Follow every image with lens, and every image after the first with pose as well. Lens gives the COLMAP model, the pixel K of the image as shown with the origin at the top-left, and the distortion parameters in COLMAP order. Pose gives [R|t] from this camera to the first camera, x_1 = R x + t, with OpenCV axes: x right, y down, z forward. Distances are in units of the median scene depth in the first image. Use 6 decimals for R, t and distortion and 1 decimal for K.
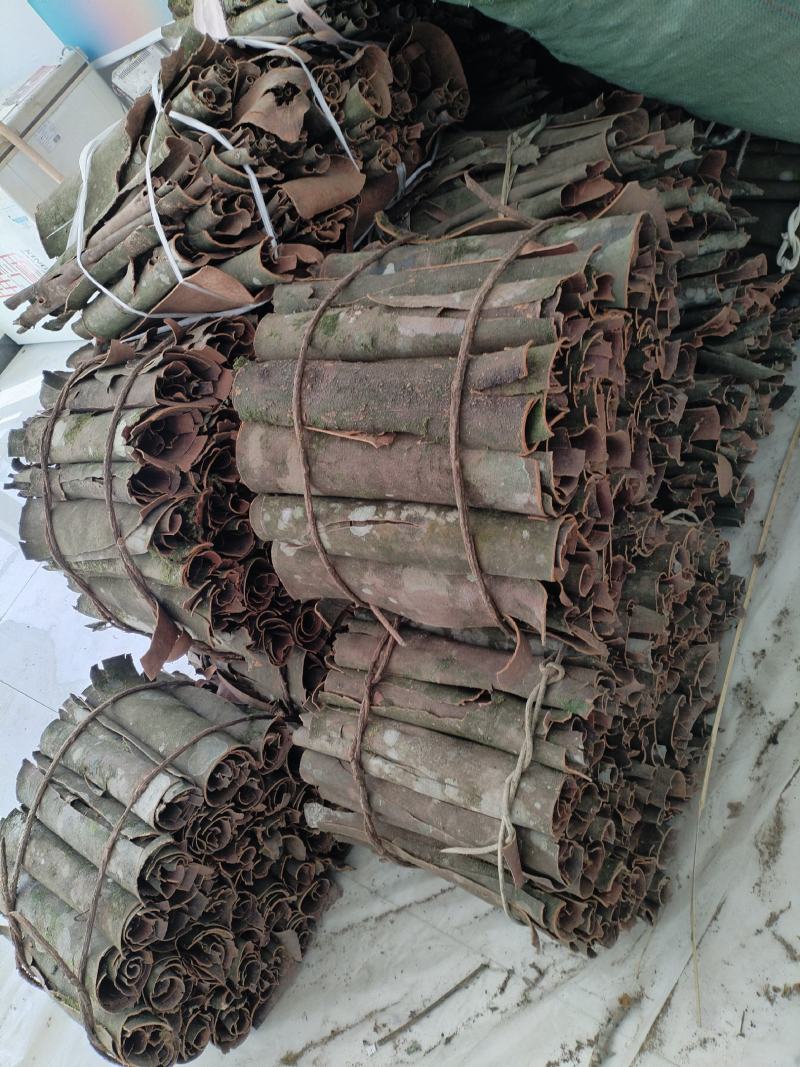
lens RADIAL K [[785.4, 0, 407.0], [0, 785.4, 530.7], [0, 0, 1]] dist [0.038174, -0.041294]
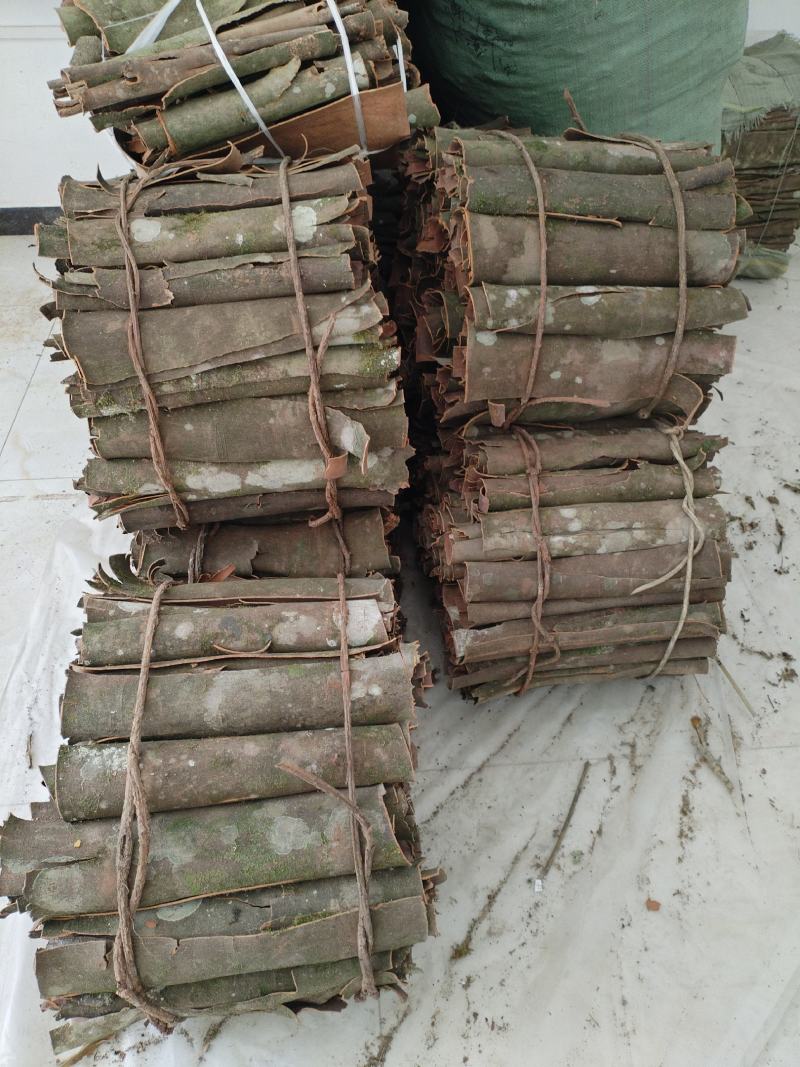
lens RADIAL K [[761.2, 0, 399.0], [0, 761.2, 532.1], [0, 0, 1]] dist [0.101984, -0.143922]
pose [[0.710145, 0.008186, 0.704008, -0.883875], [0.183407, 0.963258, -0.196206, 0.419872], [-0.679747, 0.268455, 0.682551, 0.379174]]
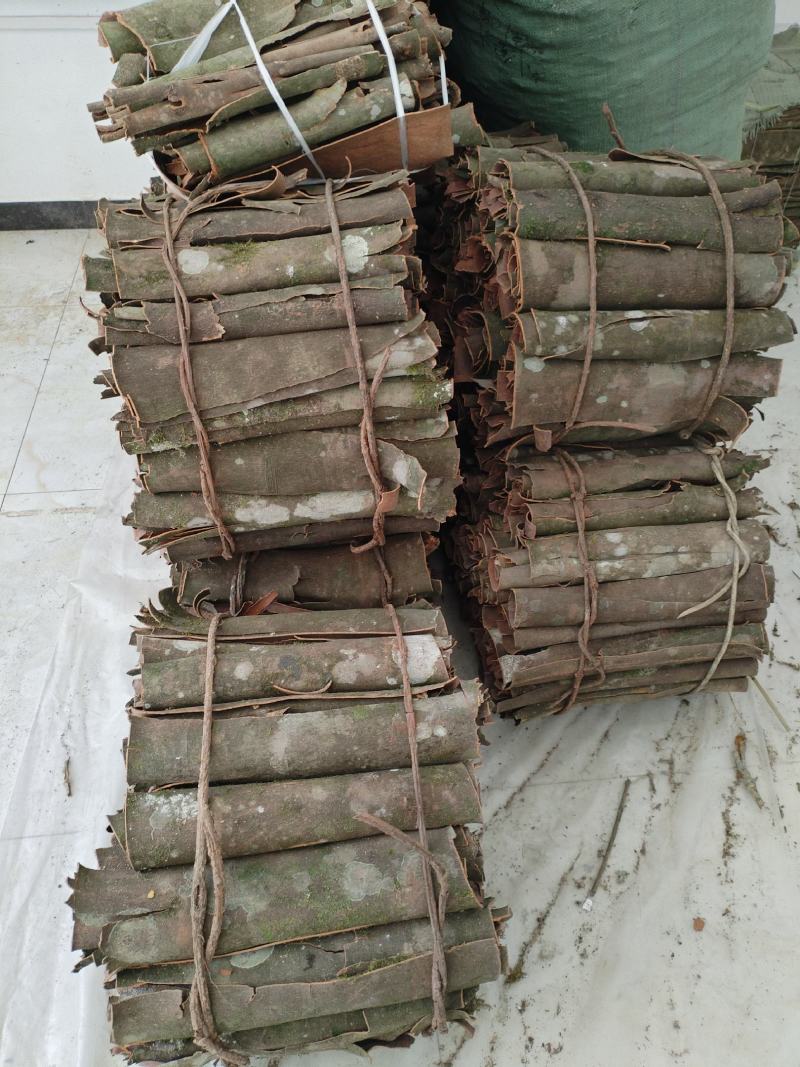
lens RADIAL K [[761.2, 0, 399.0], [0, 761.2, 532.1], [0, 0, 1]] dist [0.101984, -0.143922]
pose [[0.693843, -0.018955, 0.719877, -0.936912], [0.198038, 0.966132, -0.165437, 0.342710], [-0.692360, 0.257350, 0.674098, 0.423333]]
